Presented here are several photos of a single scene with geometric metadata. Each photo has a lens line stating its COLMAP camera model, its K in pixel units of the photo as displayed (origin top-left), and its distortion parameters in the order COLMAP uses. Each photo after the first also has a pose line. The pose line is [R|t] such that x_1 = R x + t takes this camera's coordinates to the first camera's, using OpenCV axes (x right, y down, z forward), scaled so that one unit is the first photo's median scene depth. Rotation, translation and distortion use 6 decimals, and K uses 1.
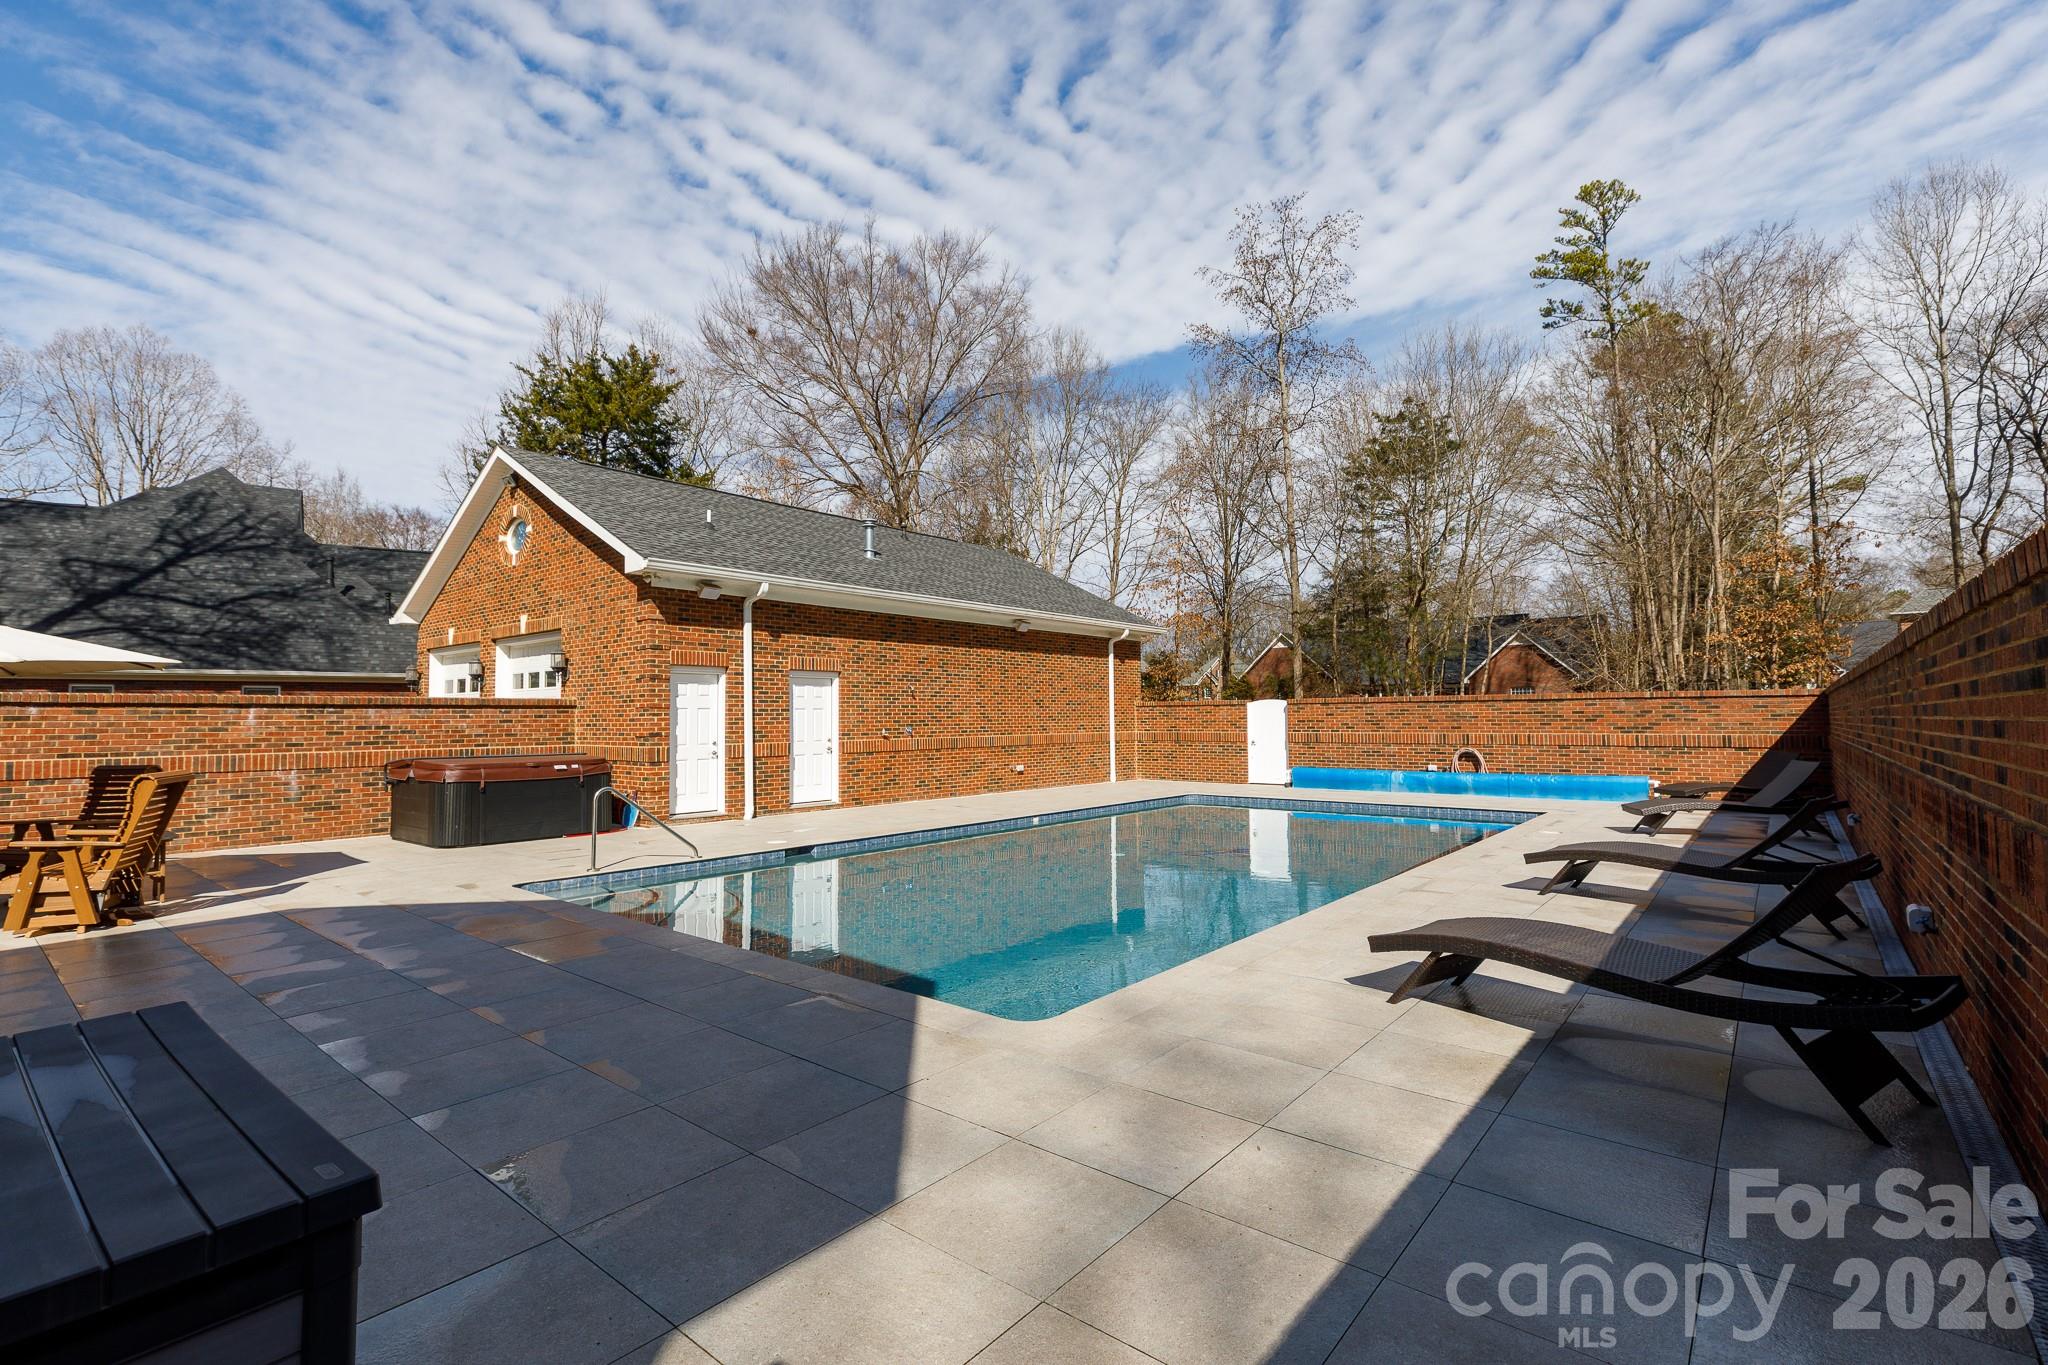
lens RADIAL K [[923.4, 0, 1023.6], [0, 923.4, 687.2], [0, 0, 1]] dist [0.001980, 0.000663]
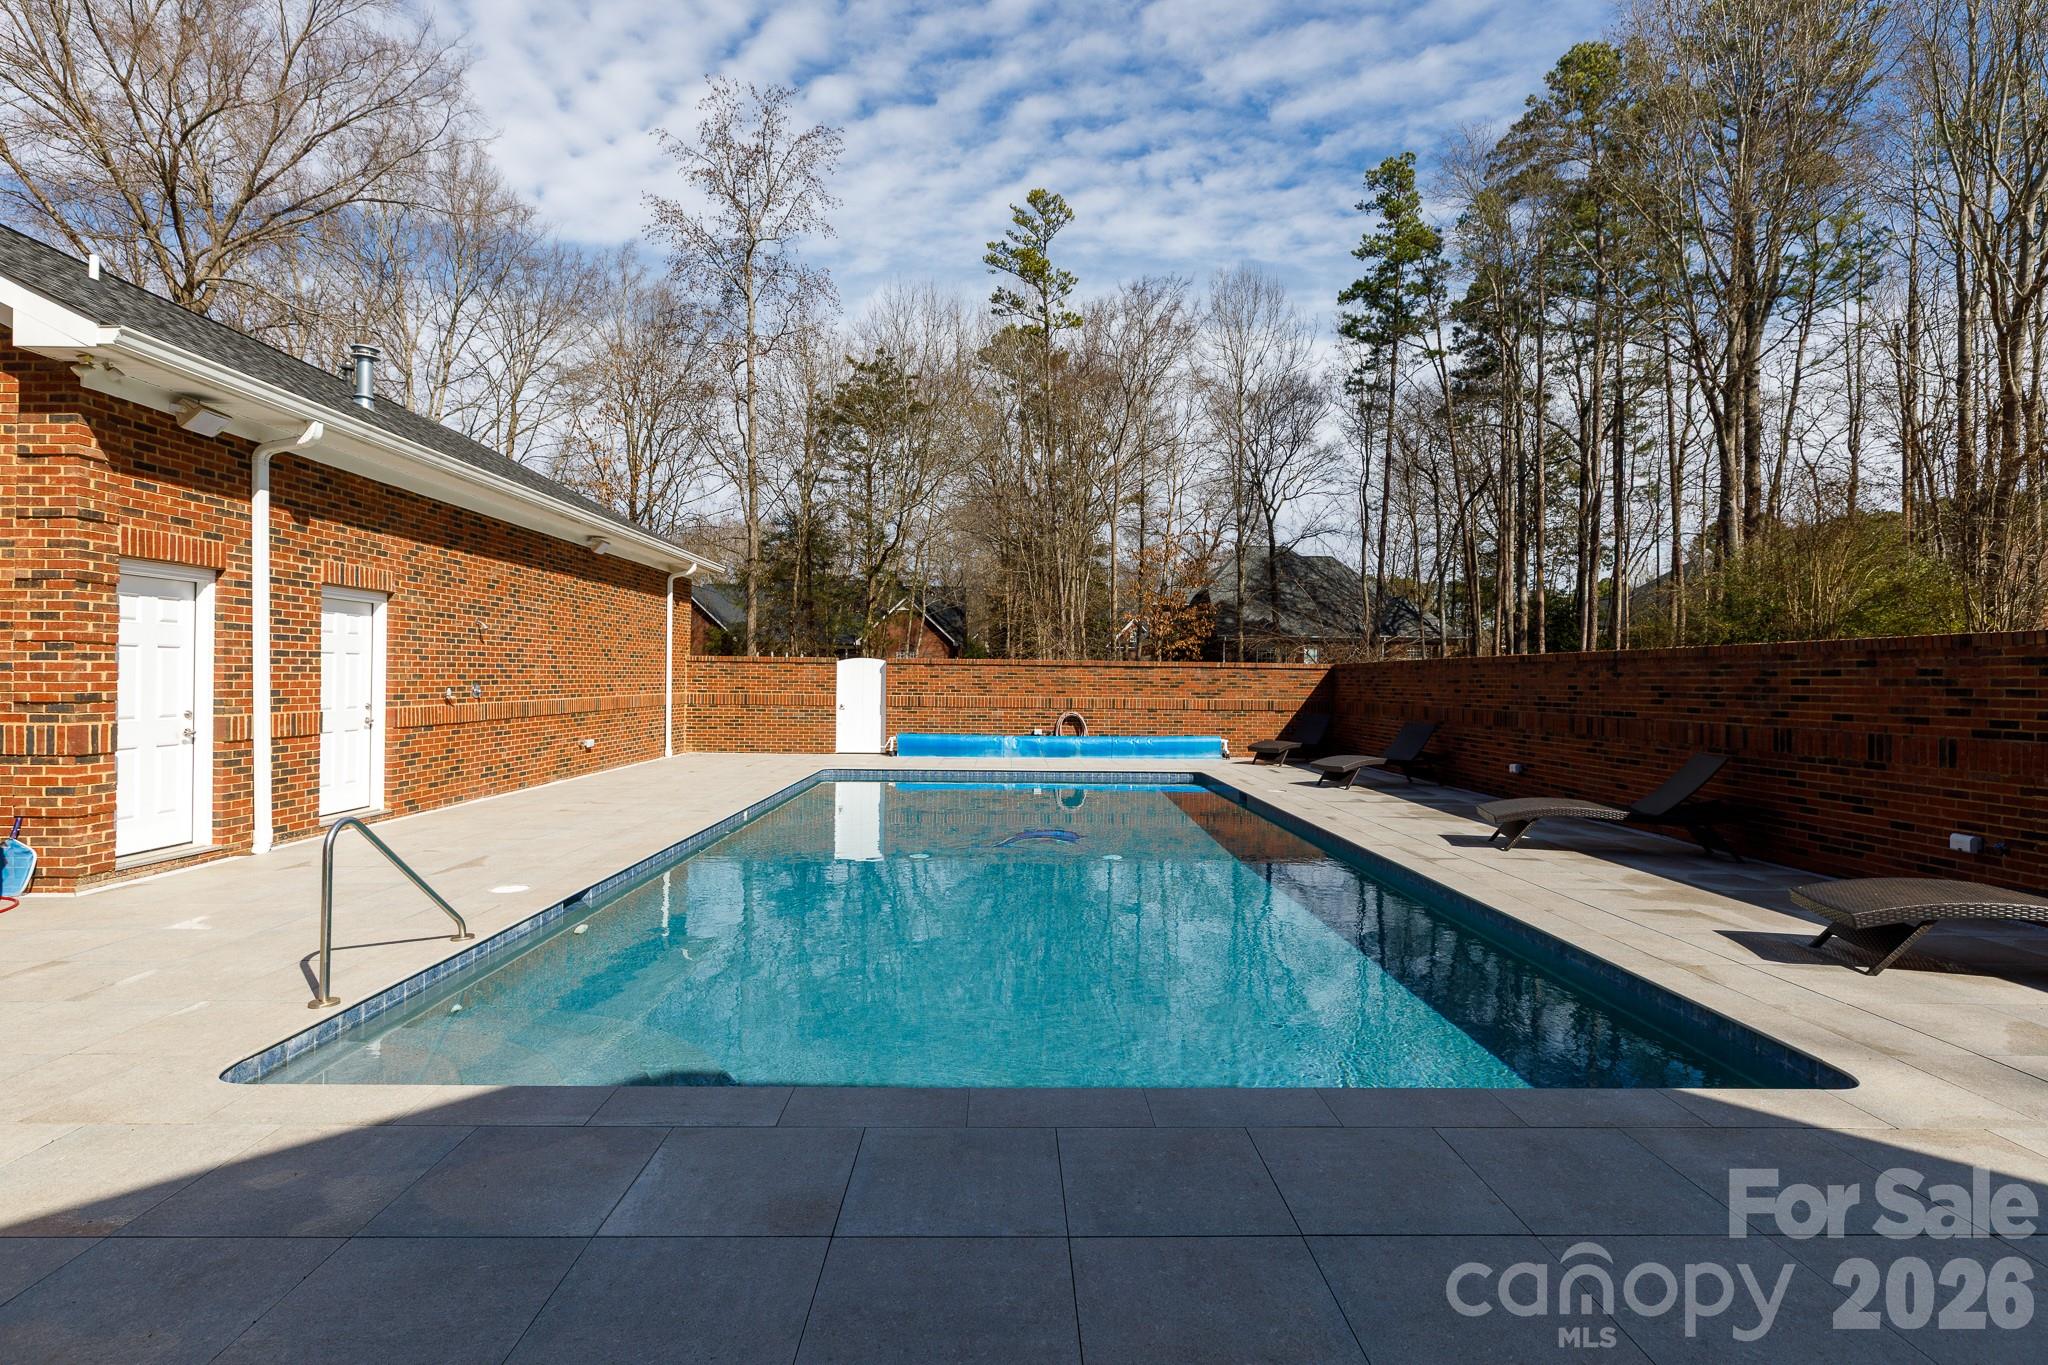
lens RADIAL K [[980.2, 0, 1027.4], [0, 980.2, 679.8], [0, 0, 1]] dist [0.001905, 0.000733]
pose [[0.755348, 0.015380, 0.655143, -0.267341], [-0.039573, 0.998971, 0.022175, 0.008231], [-0.654128, -0.042676, 0.755179, 0.215040]]
